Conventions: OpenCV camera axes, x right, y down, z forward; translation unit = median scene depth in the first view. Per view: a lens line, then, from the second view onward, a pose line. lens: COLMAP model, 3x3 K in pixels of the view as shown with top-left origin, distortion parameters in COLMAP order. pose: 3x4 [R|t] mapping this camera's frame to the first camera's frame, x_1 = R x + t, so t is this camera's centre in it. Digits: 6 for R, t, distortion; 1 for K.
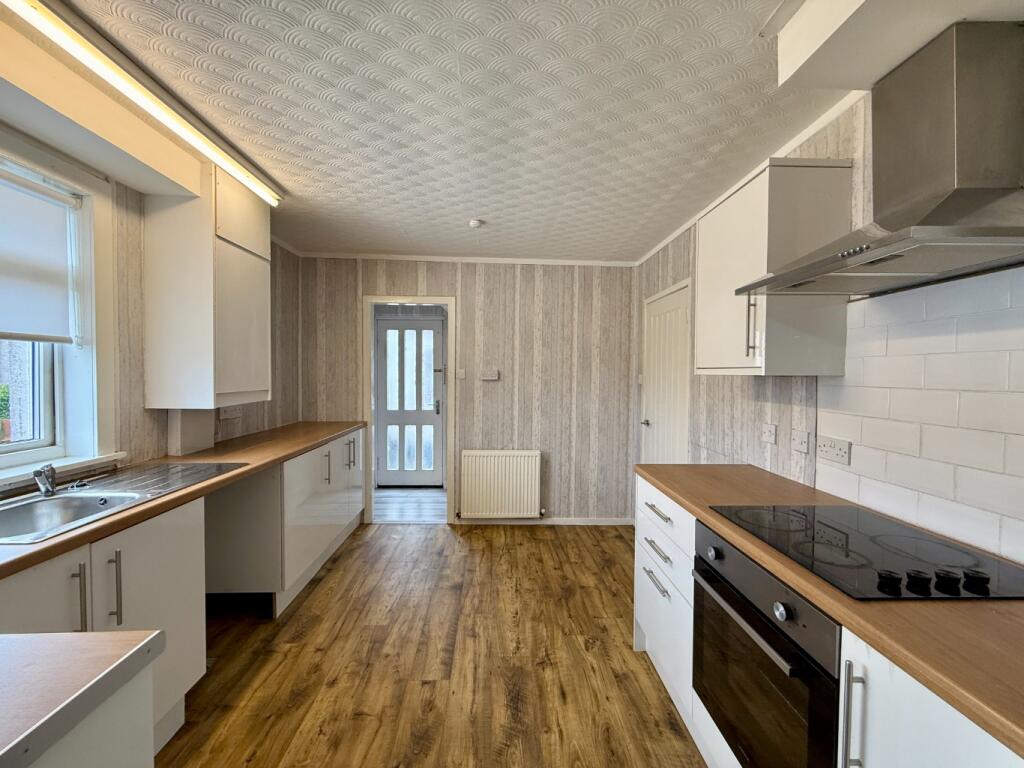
lens RADIAL K [[409.3, 0, 509.4], [0, 409.3, 382.3], [0, 0, 1]] dist [-0.000209, -0.000083]
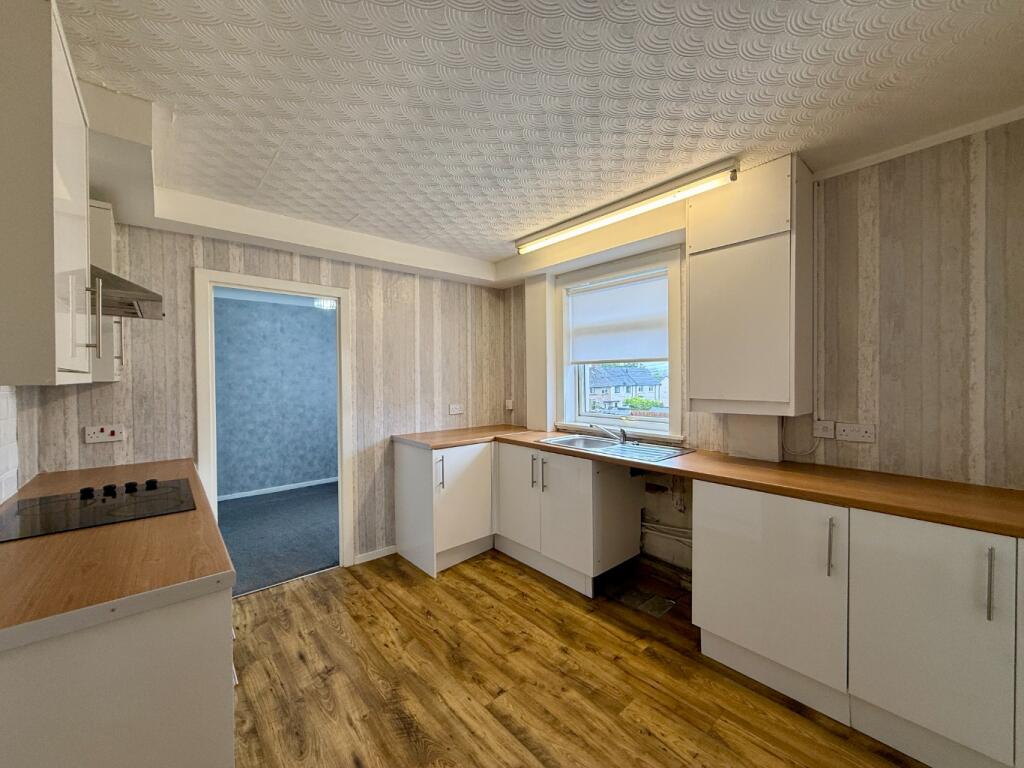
lens RADIAL K [[409.3, 0, 509.4], [0, 409.3, 382.3], [0, 0, 1]] dist [-0.000209, -0.000083]
pose [[-0.779602, 0.004755, -0.626257, 0.329155], [-0.015958, 0.999496, 0.027454, -0.035852], [0.626071, 0.031397, -0.779133, 1.458820]]
